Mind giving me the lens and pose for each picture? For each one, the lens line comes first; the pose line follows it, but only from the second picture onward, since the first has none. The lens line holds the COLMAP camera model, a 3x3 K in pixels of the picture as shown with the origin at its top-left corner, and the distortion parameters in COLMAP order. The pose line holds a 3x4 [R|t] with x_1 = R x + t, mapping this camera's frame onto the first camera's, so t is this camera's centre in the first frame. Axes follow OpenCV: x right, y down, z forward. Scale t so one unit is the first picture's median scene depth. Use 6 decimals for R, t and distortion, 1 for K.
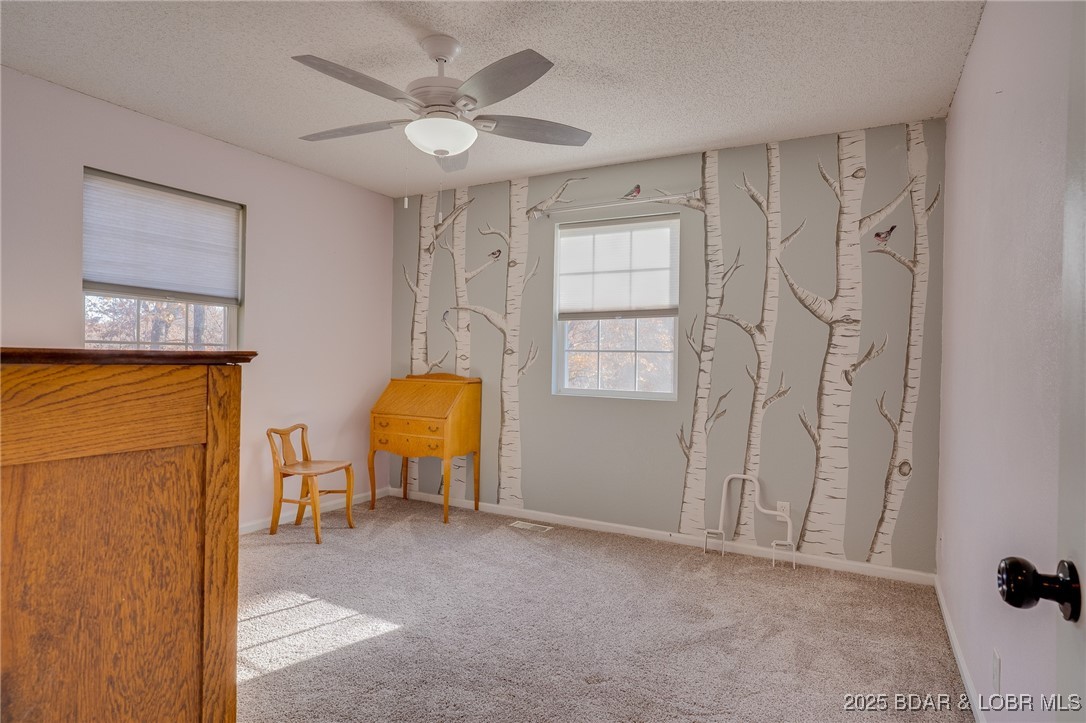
lens RADIAL K [[593.0, 0, 543.0], [0, 593.0, 361.5], [0, 0, 1]] dist [-0.057400, 0.037067]
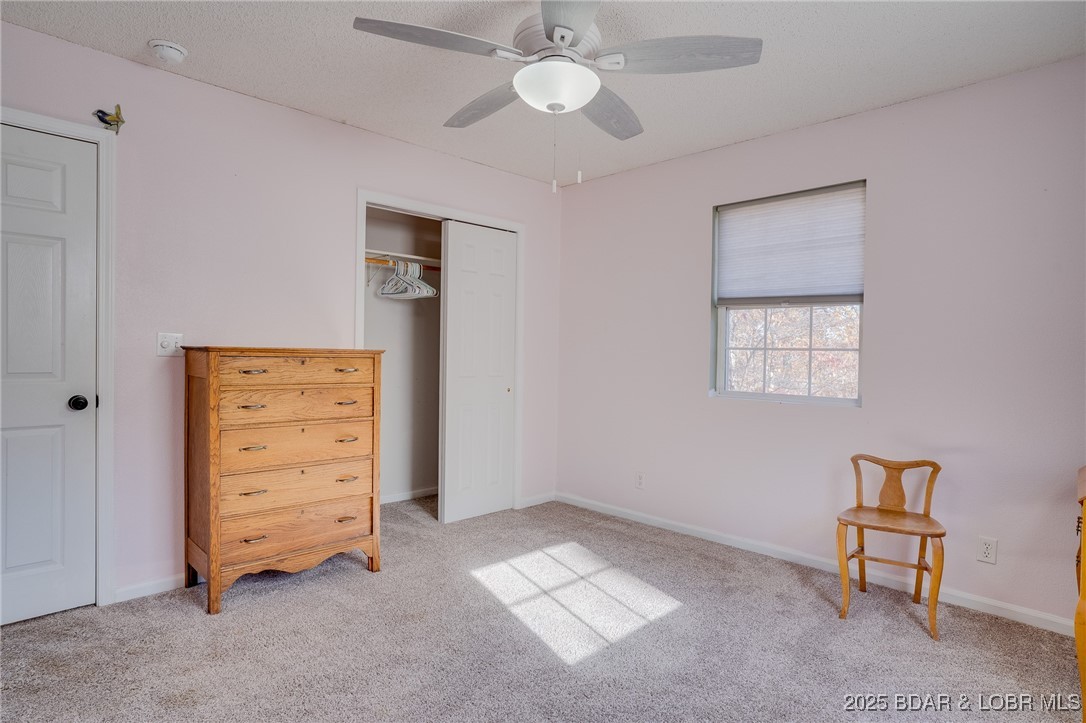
lens RADIAL K [[593.0, 0, 543.0], [0, 593.0, 361.5], [0, 0, 1]] dist [-0.057400, 0.037067]
pose [[-0.286325, 0.003226, -0.958127, 0.469984], [-0.027121, 0.999566, 0.011470, -0.009447], [0.957749, 0.029270, -0.286113, 0.925436]]
